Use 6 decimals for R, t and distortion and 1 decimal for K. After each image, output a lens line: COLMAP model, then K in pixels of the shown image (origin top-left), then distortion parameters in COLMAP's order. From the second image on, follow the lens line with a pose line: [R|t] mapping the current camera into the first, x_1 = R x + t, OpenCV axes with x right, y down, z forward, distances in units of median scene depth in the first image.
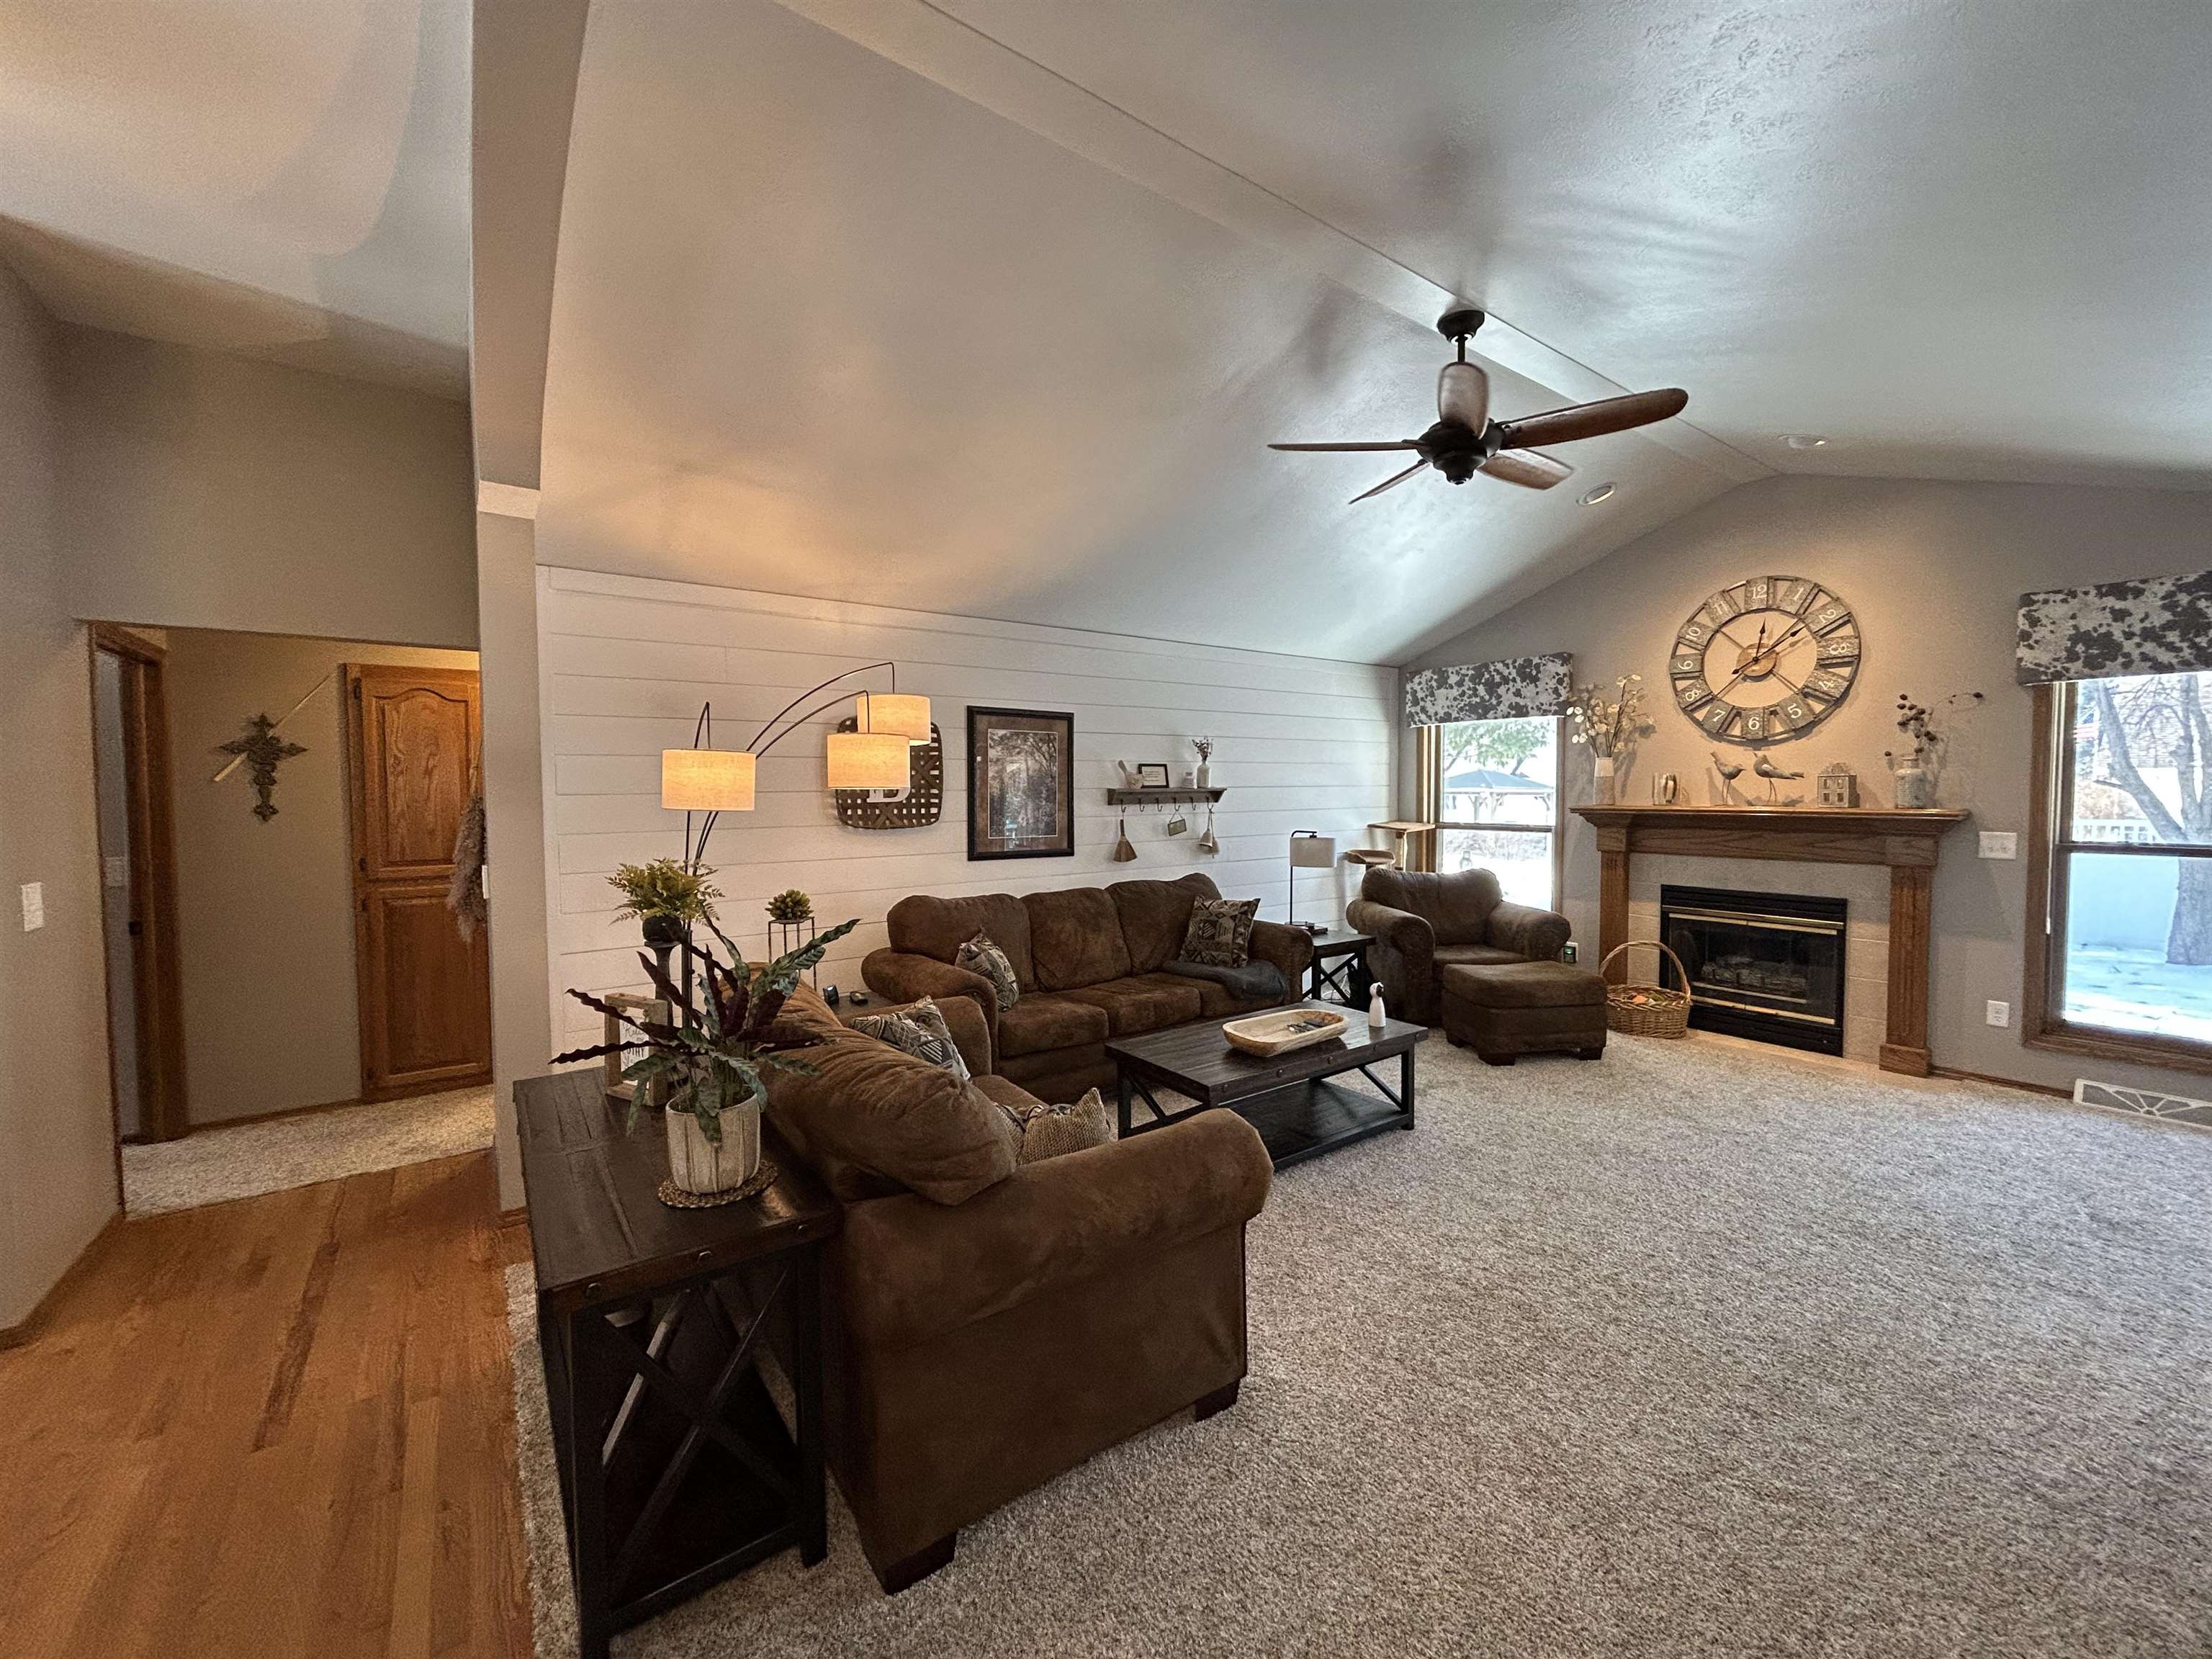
lens RADIAL K [[889.8, 0, 1113.9], [0, 889.8, 826.0], [0, 0, 1]] dist [-0.002100, 0.001323]
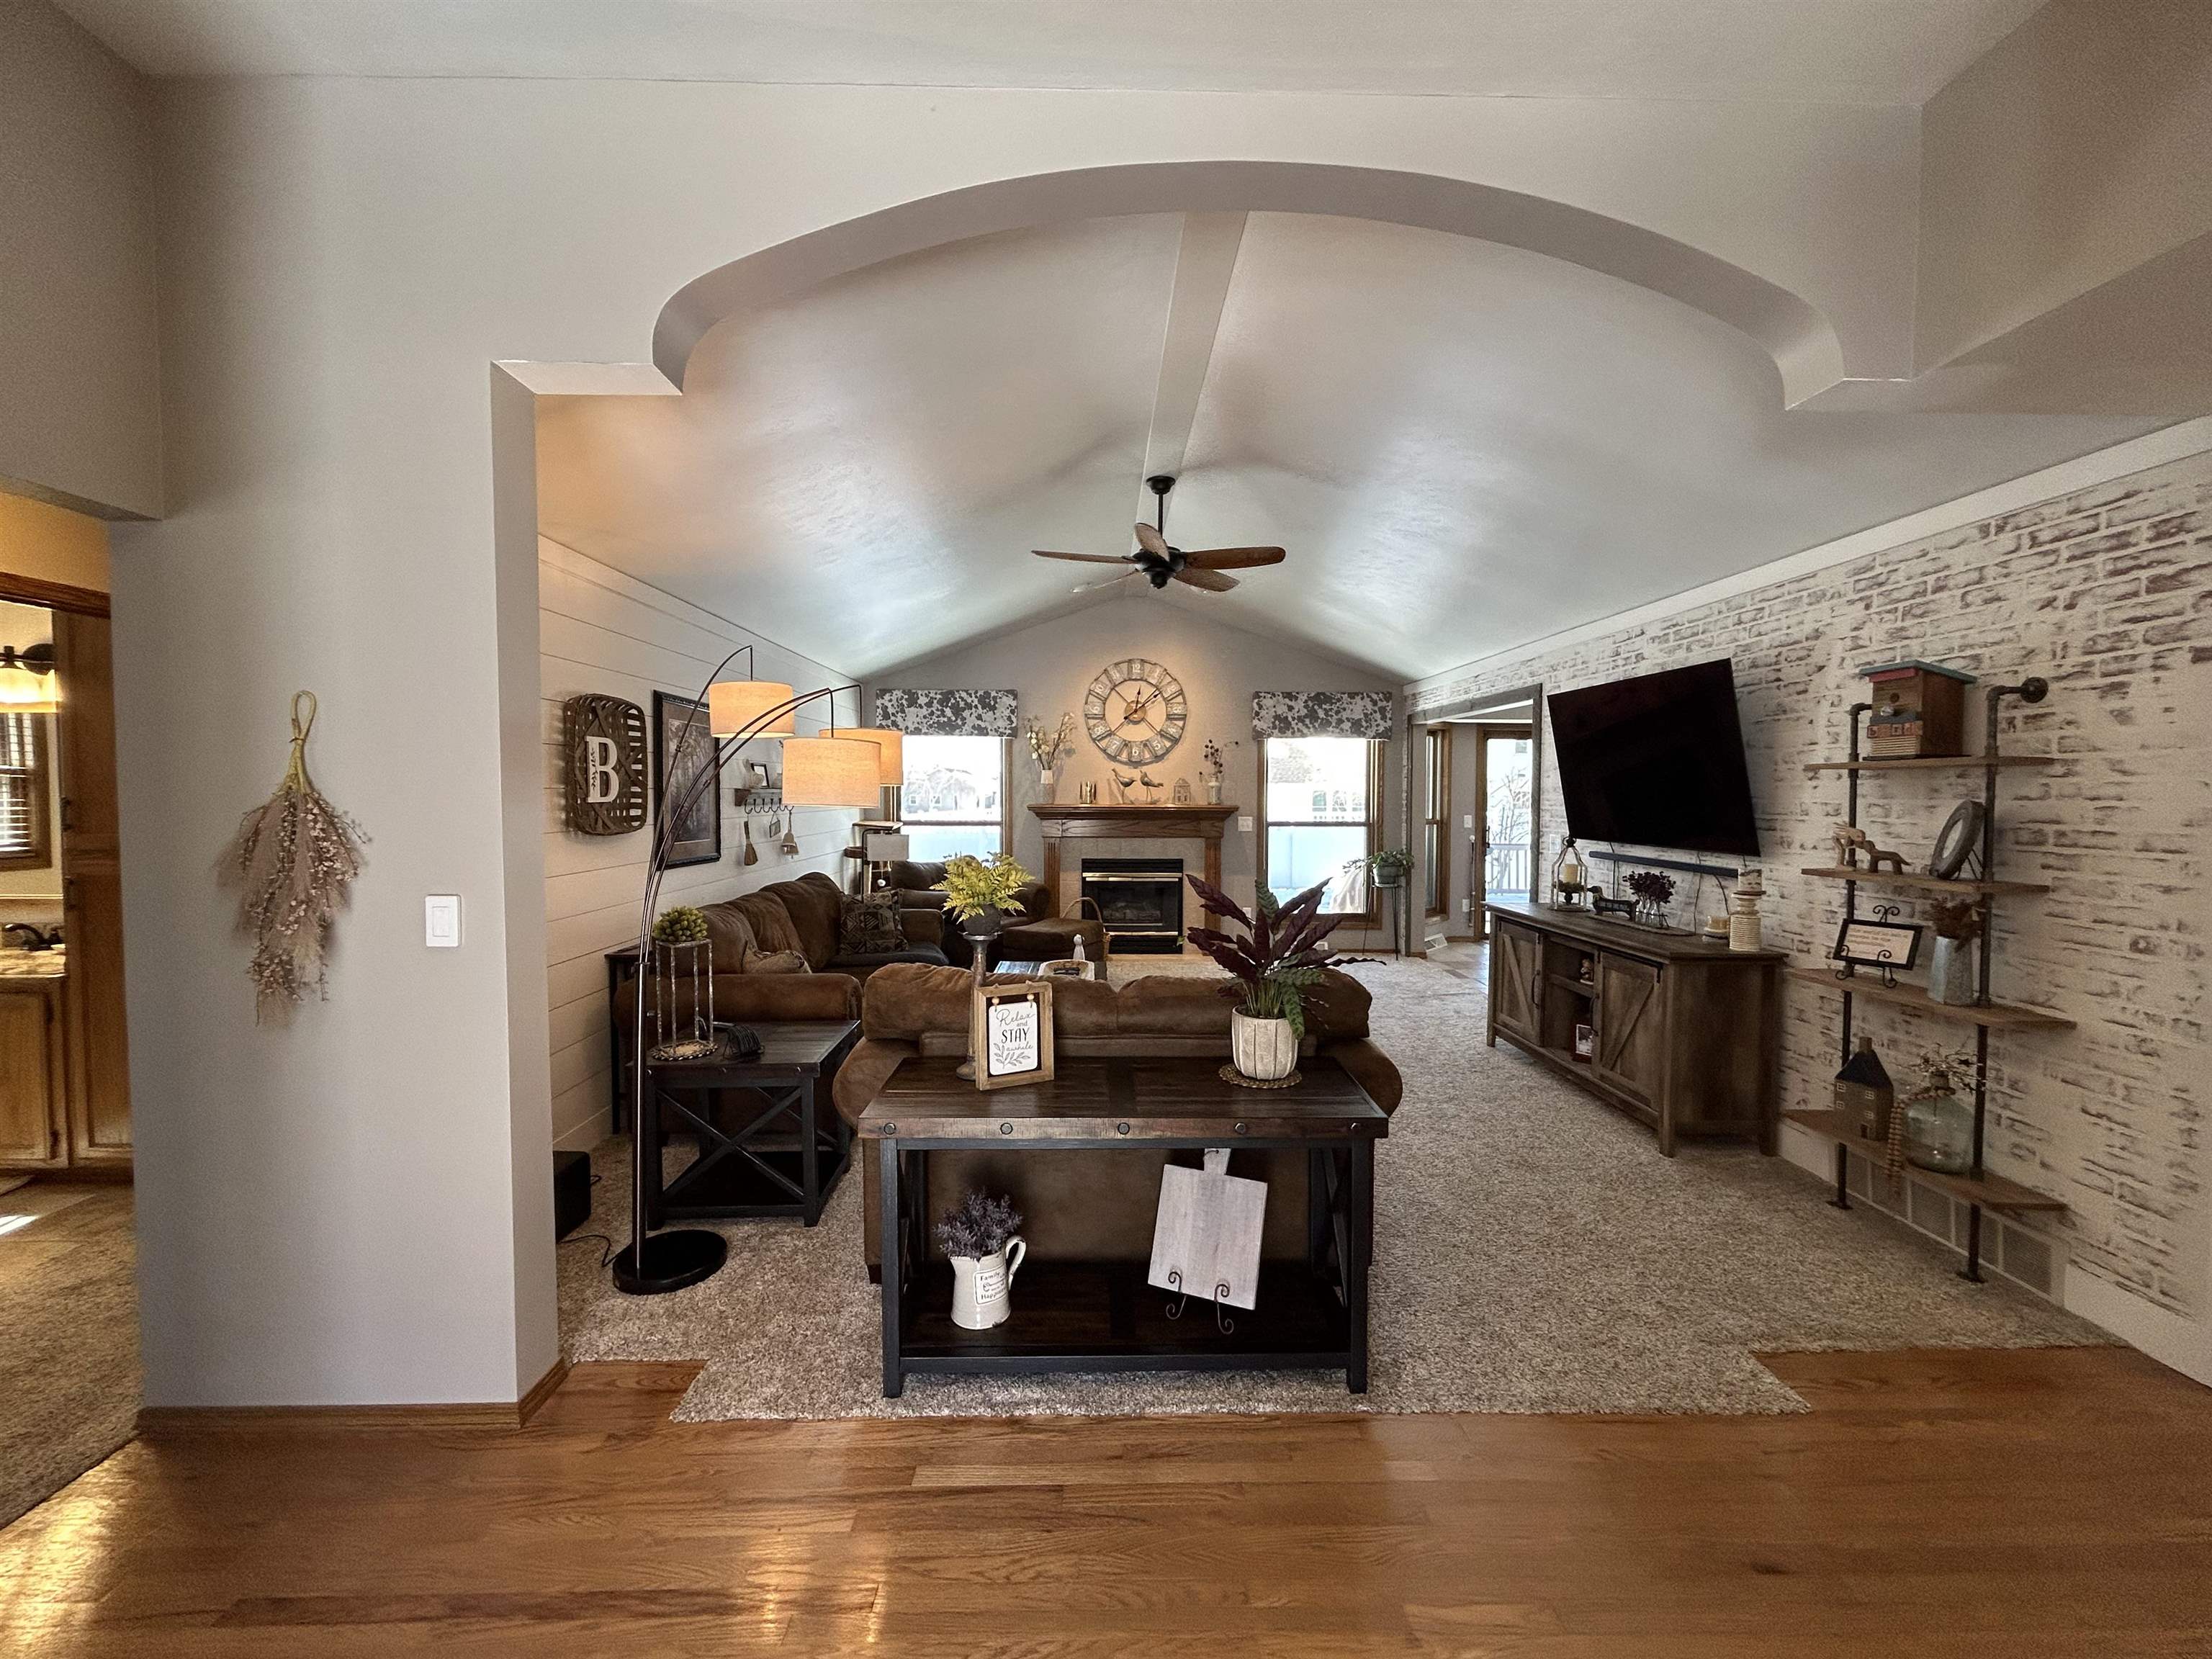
lens RADIAL K [[889.8, 0, 1111.8], [0, 889.8, 824.5], [0, 0, 1]] dist [-0.002100, 0.001323]
pose [[0.571773, -0.022751, 0.820096, -0.601935], [0.028359, 0.999566, 0.007957, -0.000210], [-0.819922, 0.018707, 0.572170, 0.141599]]
